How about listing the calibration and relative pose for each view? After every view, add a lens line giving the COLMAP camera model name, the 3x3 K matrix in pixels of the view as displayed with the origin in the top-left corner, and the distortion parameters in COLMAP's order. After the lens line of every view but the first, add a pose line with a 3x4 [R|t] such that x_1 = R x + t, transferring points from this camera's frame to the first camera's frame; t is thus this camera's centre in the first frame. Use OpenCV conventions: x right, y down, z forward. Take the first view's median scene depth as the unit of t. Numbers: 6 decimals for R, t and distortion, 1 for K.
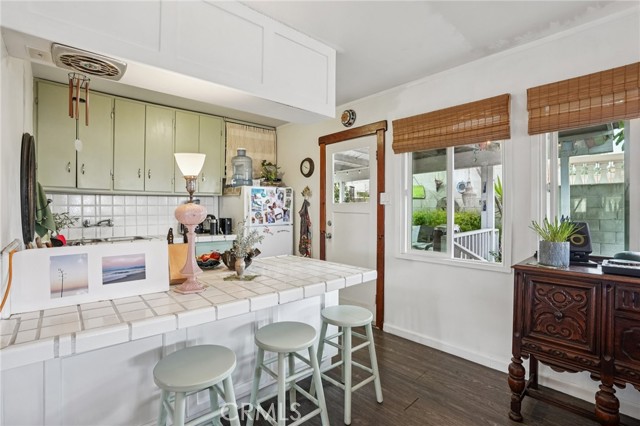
lens RADIAL K [[299.2, 0, 320.4], [0, 299.2, 206.8], [0, 0, 1]] dist [-0.070927, 0.027053]
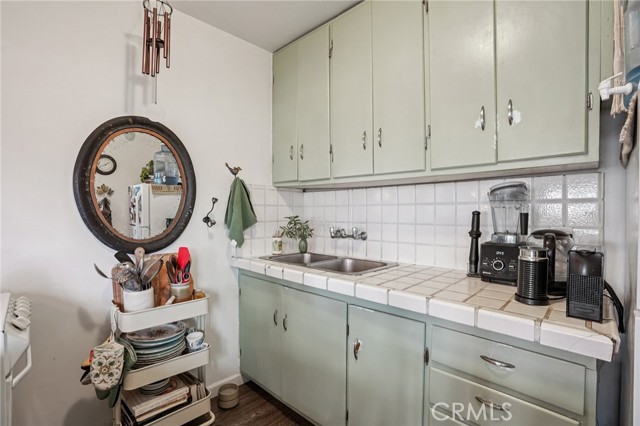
lens RADIAL K [[298.6, 0, 321.3], [0, 298.6, 216.0], [0, 0, 1]] dist [-0.070839, 0.026804]
pose [[0.055546, 0.016989, -0.998312, -0.091647], [0.004406, 0.999841, 0.017260, 0.005504], [0.998446, -0.005357, 0.055463, 0.762715]]
